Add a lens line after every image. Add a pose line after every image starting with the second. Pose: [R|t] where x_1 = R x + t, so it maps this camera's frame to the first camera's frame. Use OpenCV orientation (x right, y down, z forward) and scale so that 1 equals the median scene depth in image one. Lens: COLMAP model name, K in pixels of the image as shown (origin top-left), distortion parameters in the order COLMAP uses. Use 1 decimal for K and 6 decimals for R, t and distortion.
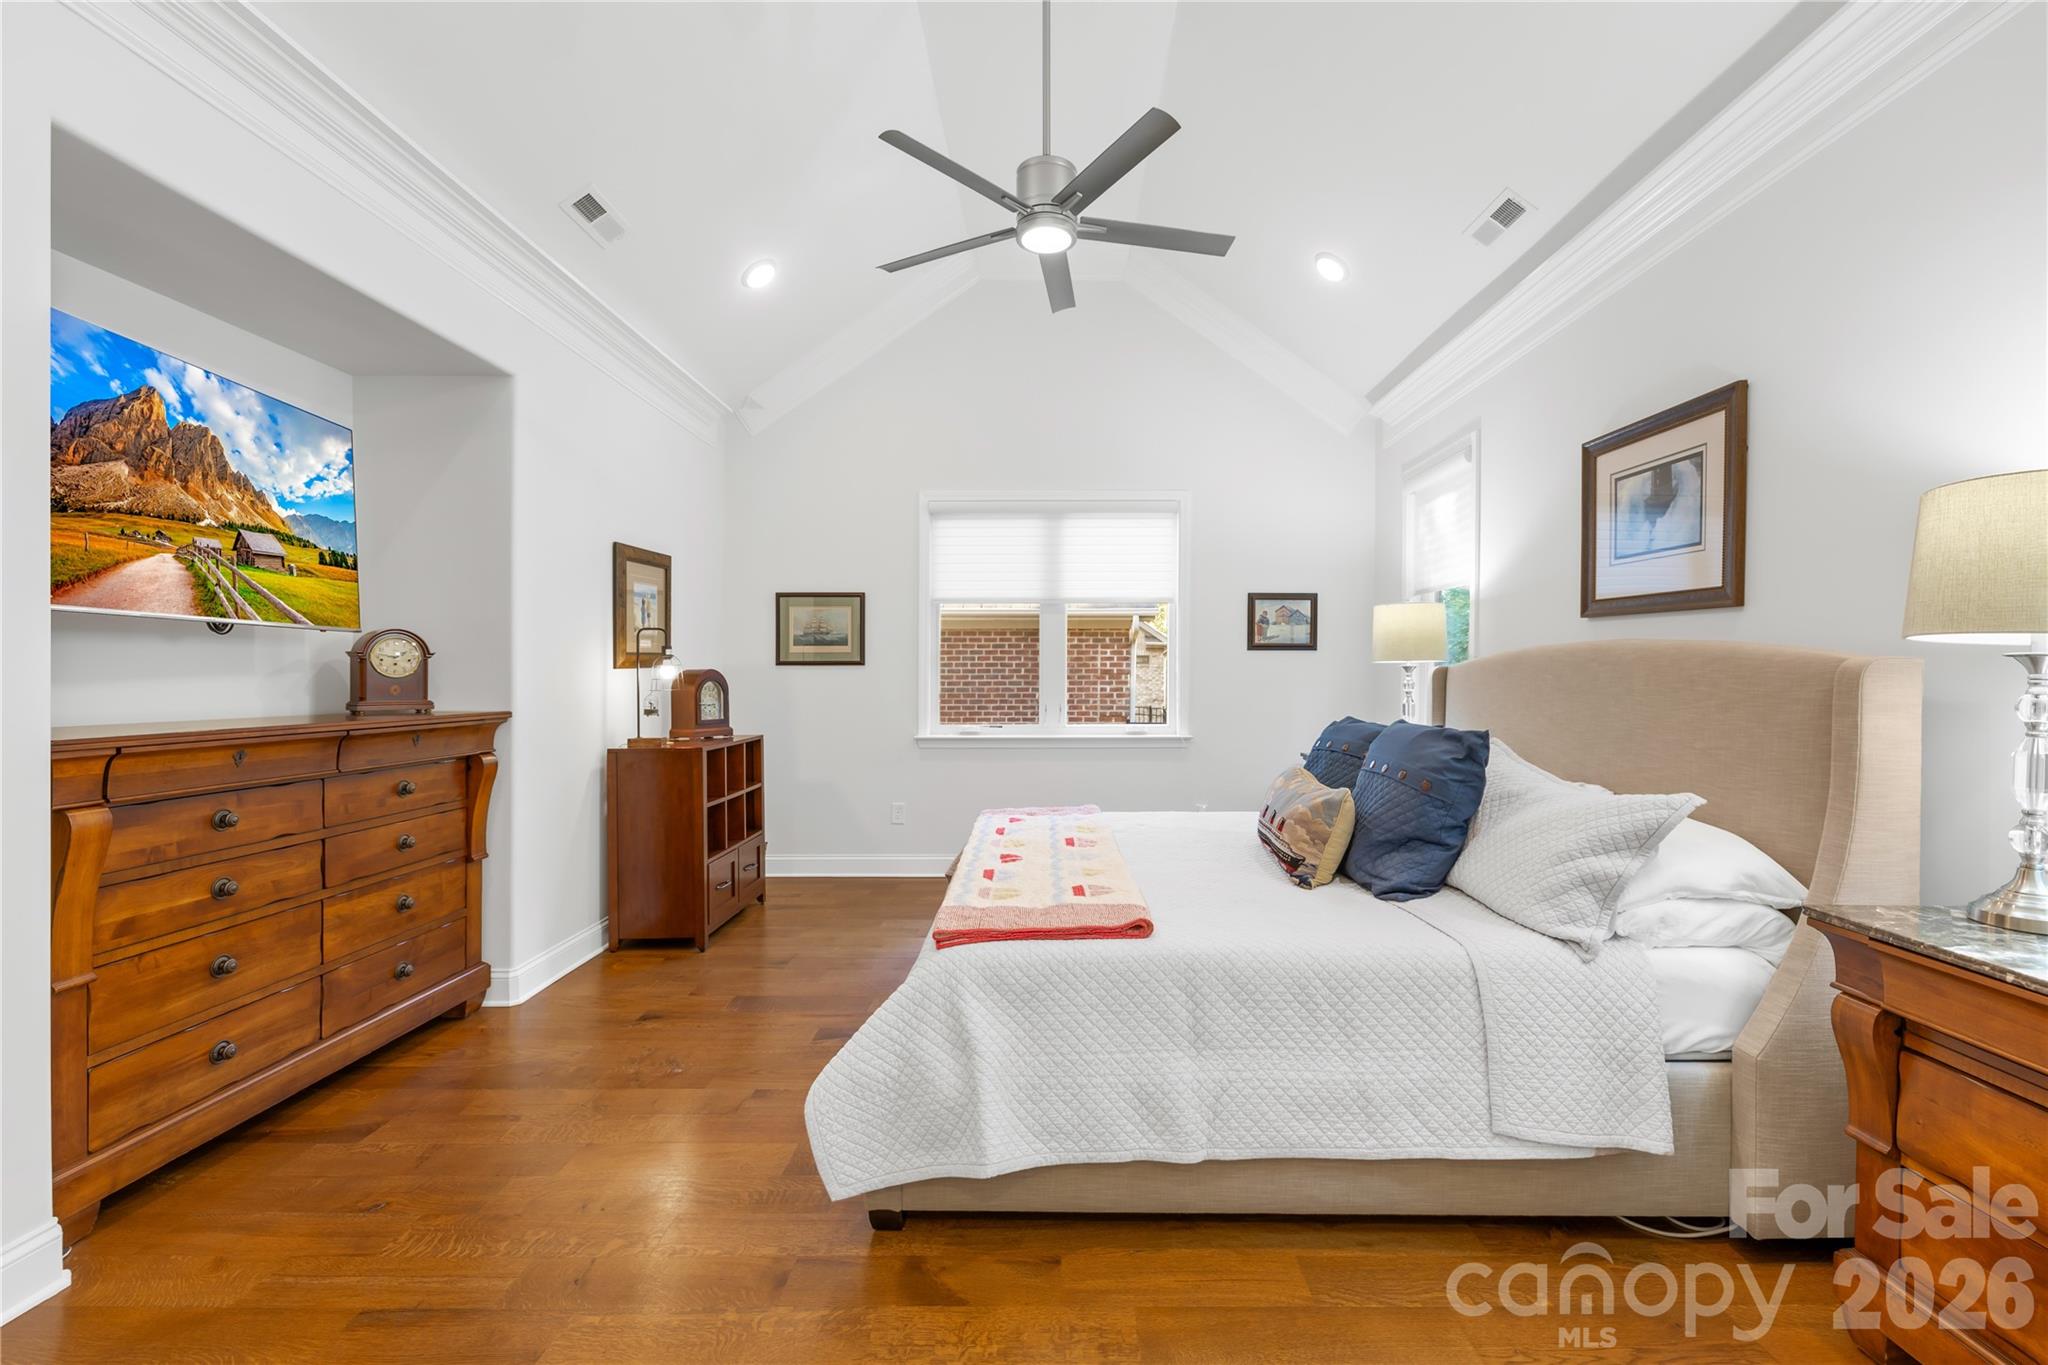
lens RADIAL K [[873.4, 0, 1034.6], [0, 873.4, 690.8], [0, 0, 1]] dist [0.004347, -0.003041]
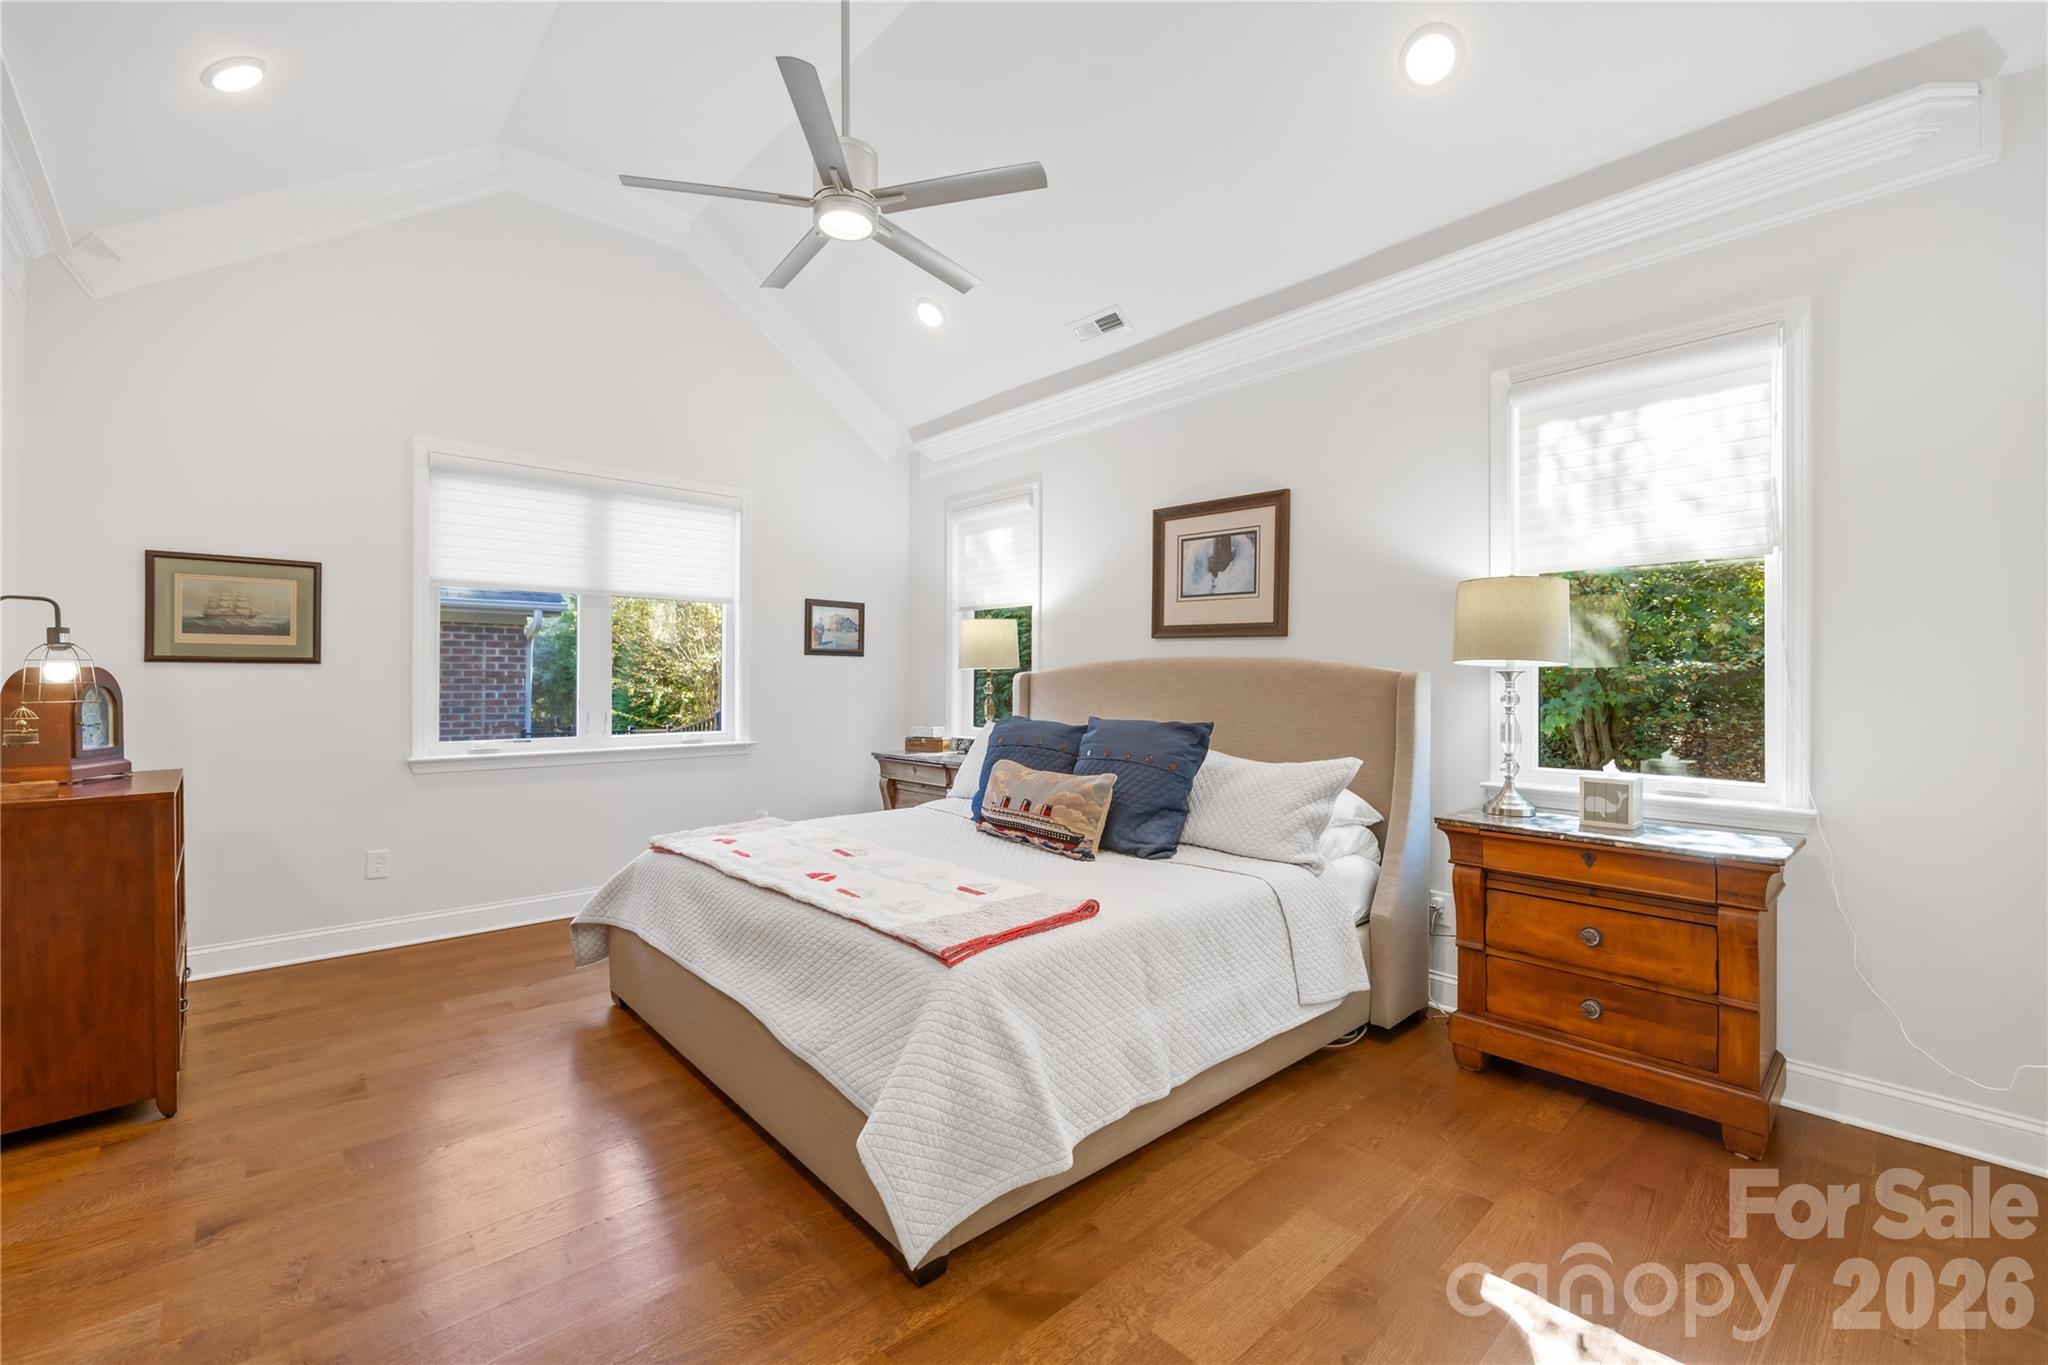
lens RADIAL K [[873.4, 0, 1004.4], [0, 873.4, 685.8], [0, 0, 1]] dist [0.004347, -0.003041]
pose [[0.736358, -0.002202, 0.676589, -0.498285], [0.008956, 0.999939, -0.006492, -0.003579], [-0.676533, 0.010840, 0.736332, 0.177594]]
